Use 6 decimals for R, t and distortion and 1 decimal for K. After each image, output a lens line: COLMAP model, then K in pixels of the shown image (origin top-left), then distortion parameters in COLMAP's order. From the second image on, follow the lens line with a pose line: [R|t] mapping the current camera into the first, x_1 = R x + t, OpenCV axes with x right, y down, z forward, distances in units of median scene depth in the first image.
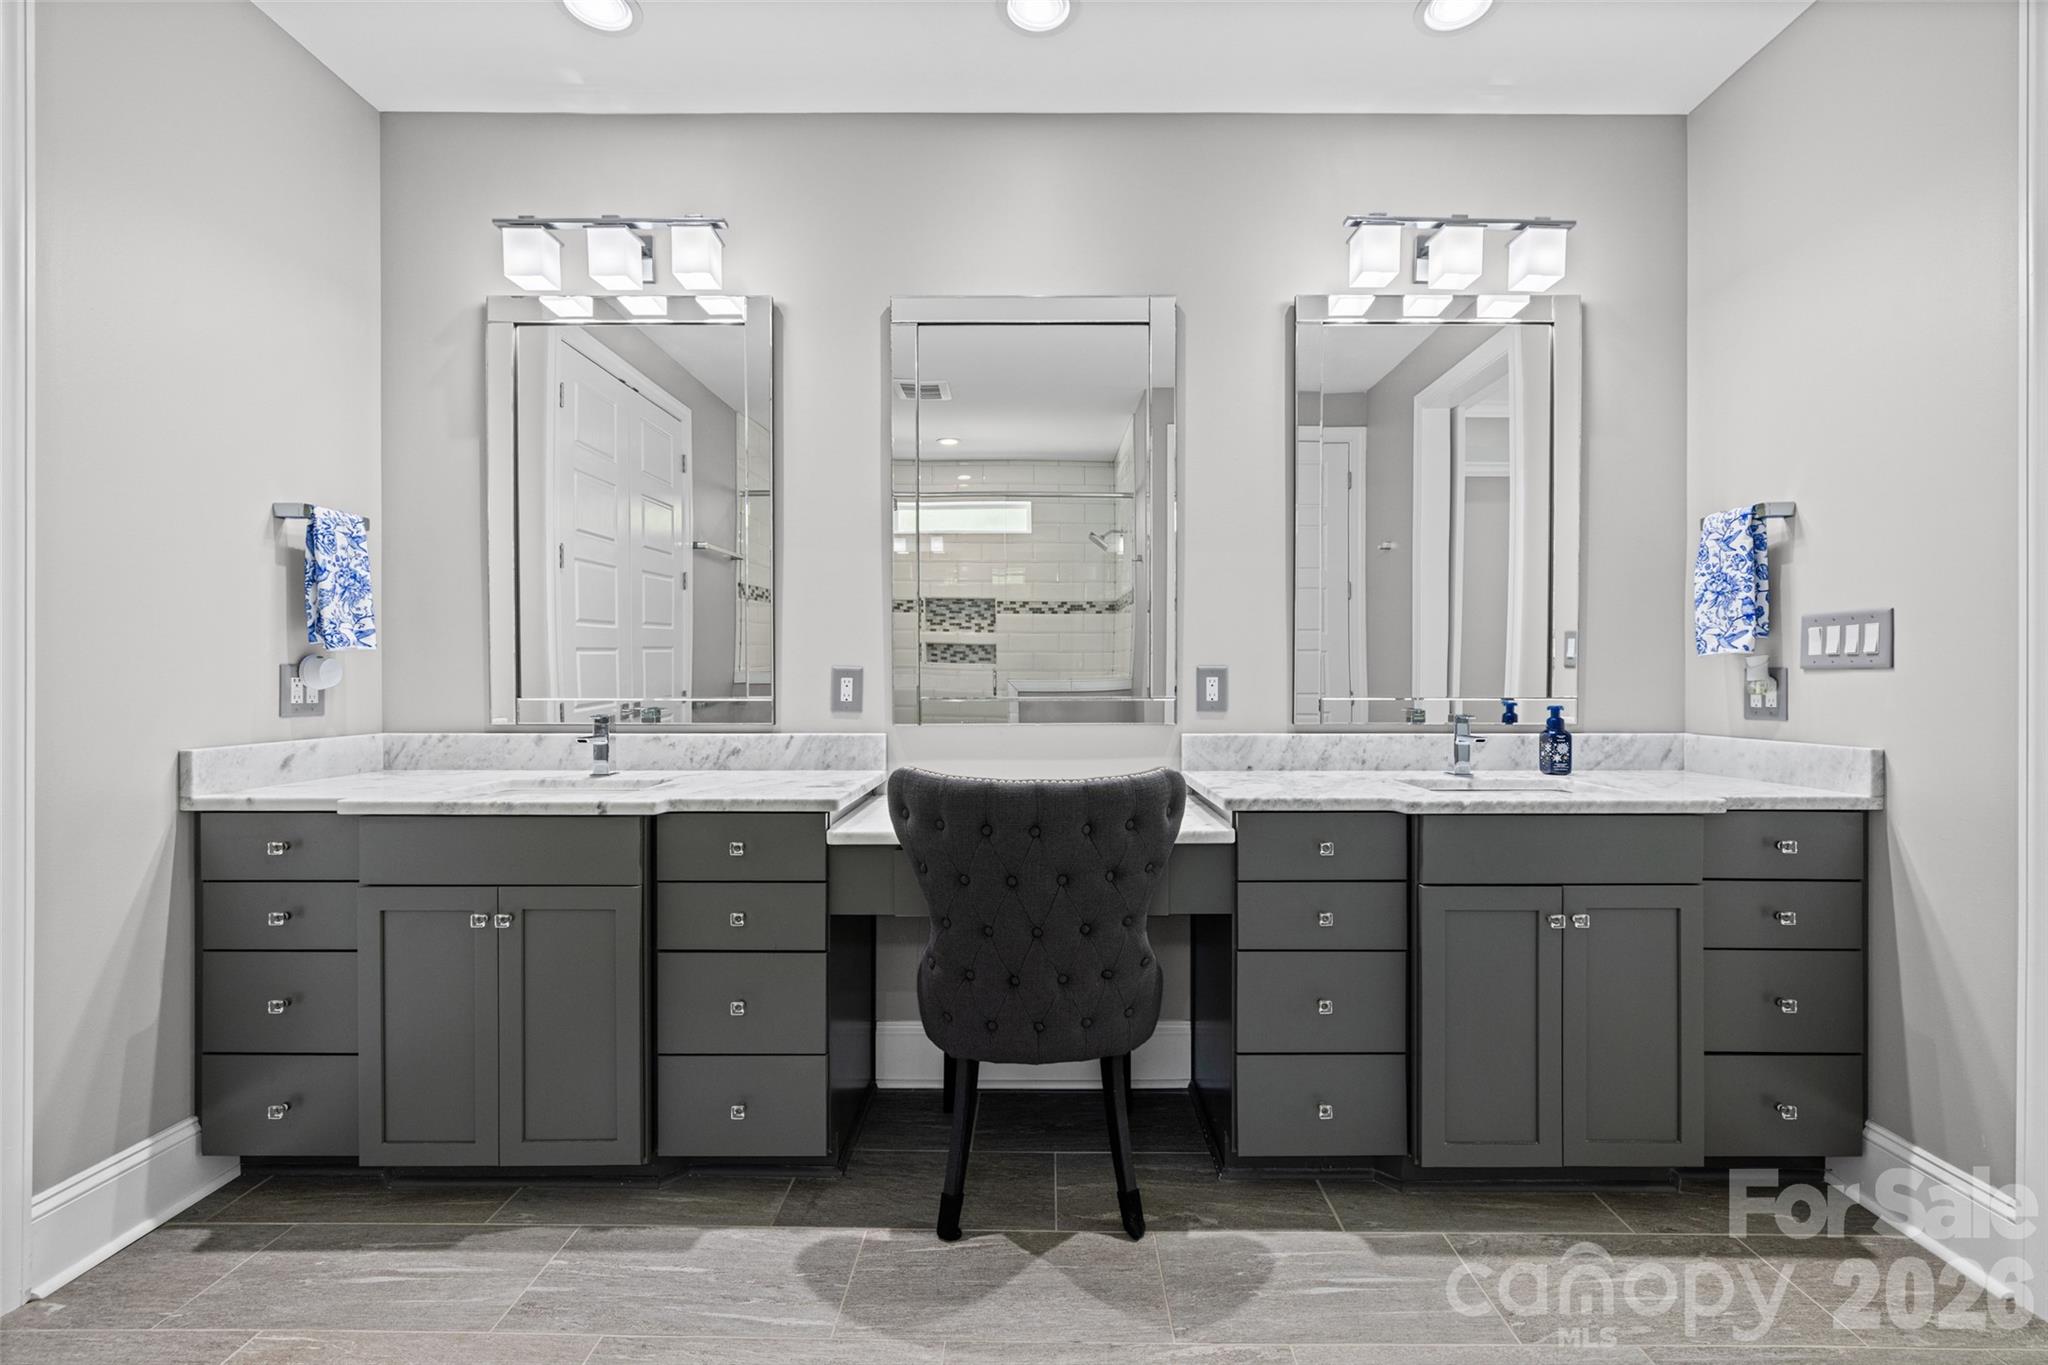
lens RADIAL K [[881.7, 0, 1030.0], [0, 881.7, 678.4], [0, 0, 1]] dist [-0.002155, 0.000023]
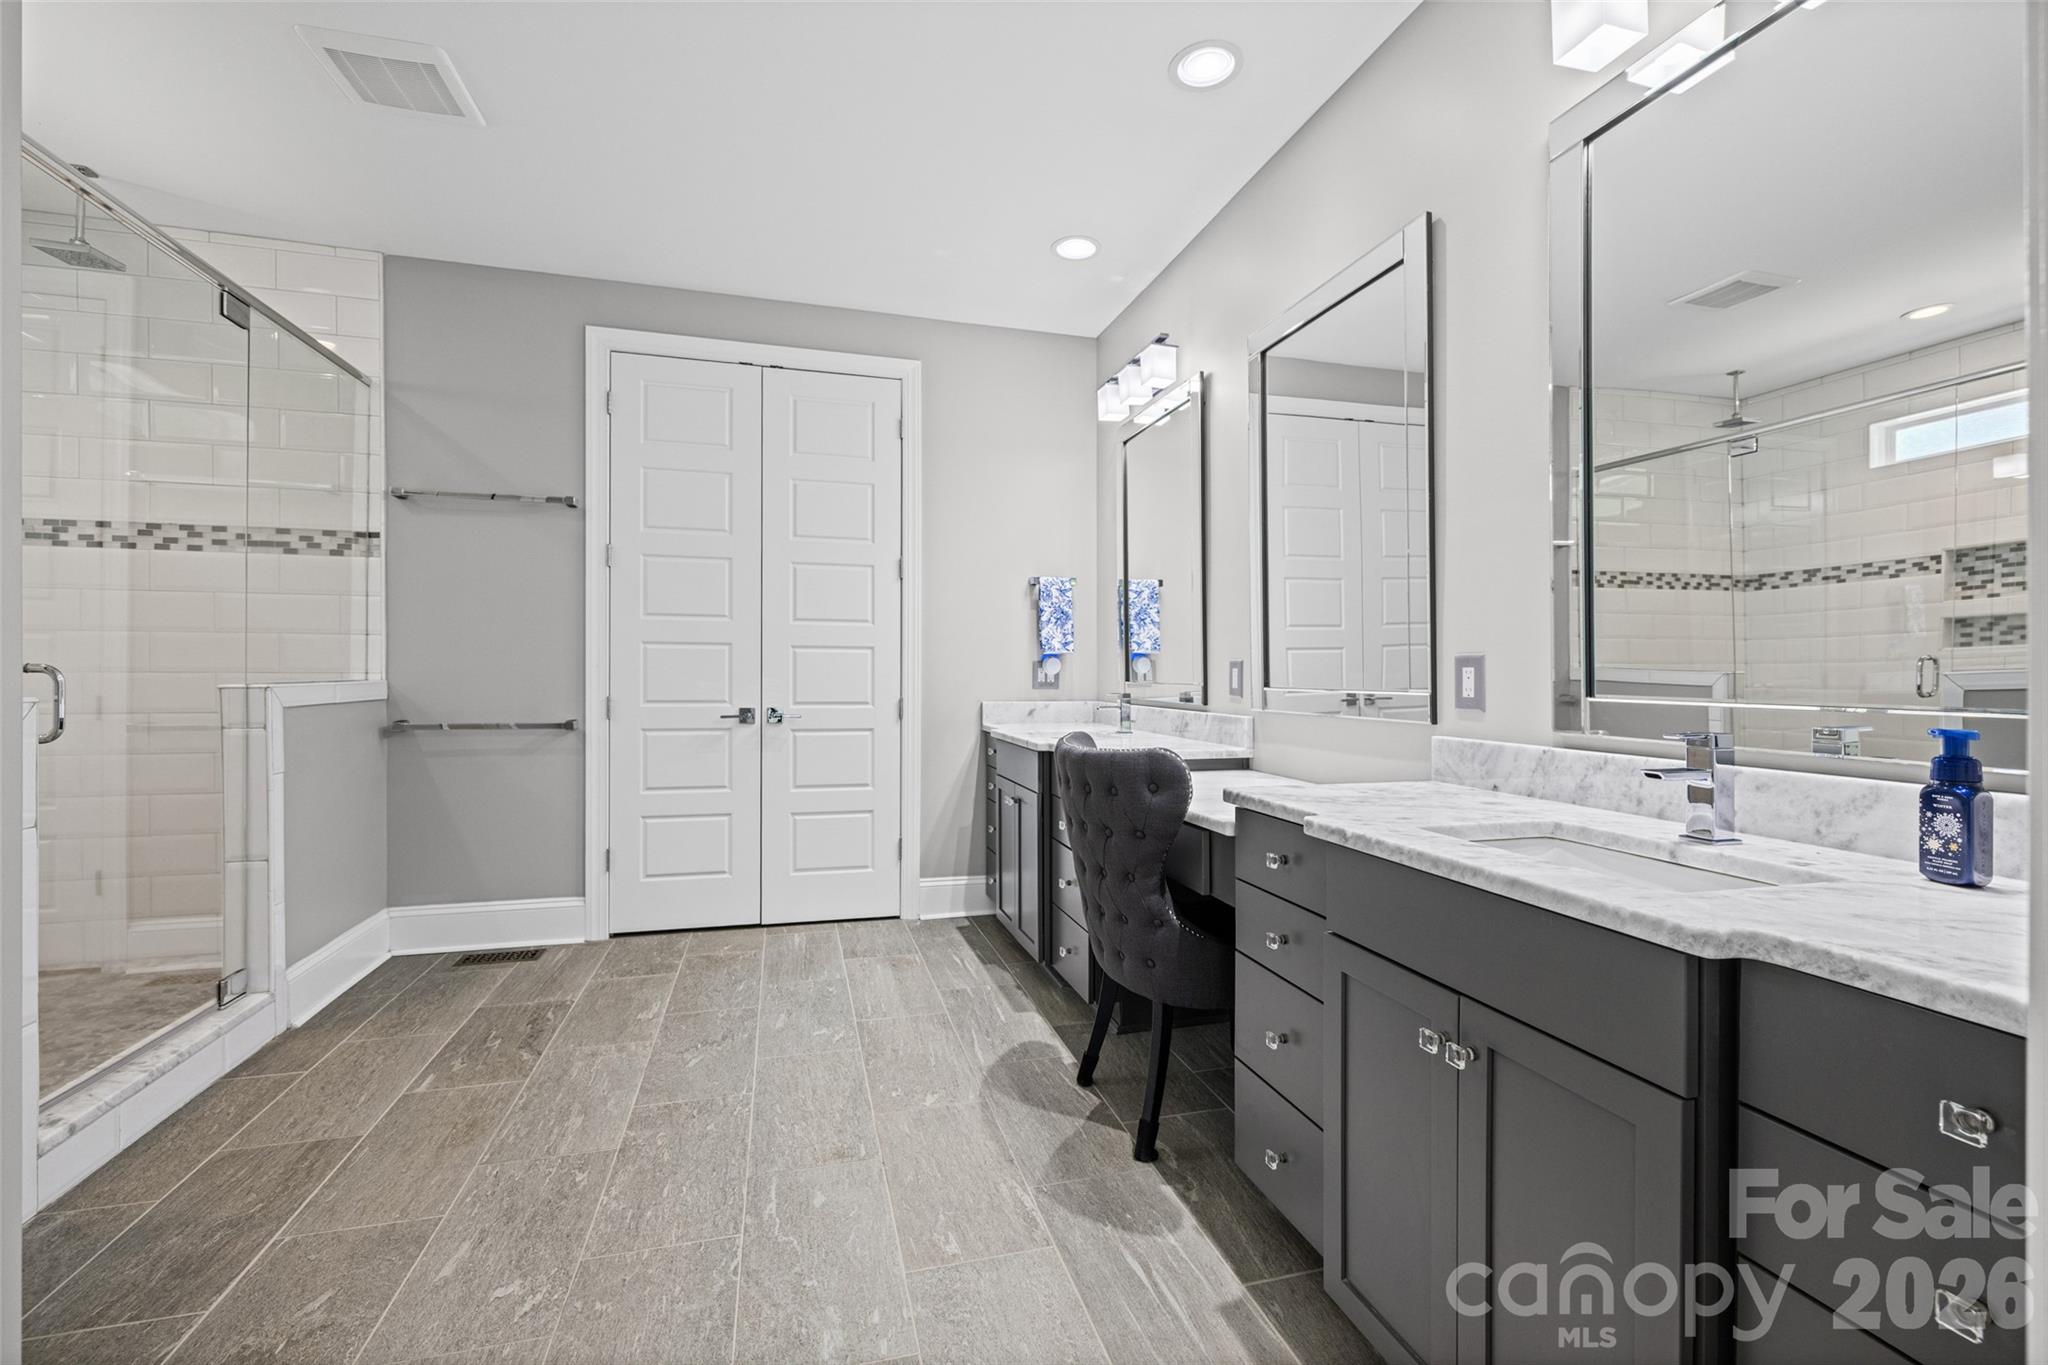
lens RADIAL K [[881.7, 0, 1013.3], [0, 881.7, 666.1], [0, 0, 1]] dist [-0.002155, 0.000023]
pose [[0.252831, -0.003192, -0.967505, 1.115283], [-0.003156, 0.999987, -0.004123, 0.002987], [0.967505, 0.004096, 0.252818, 0.520777]]
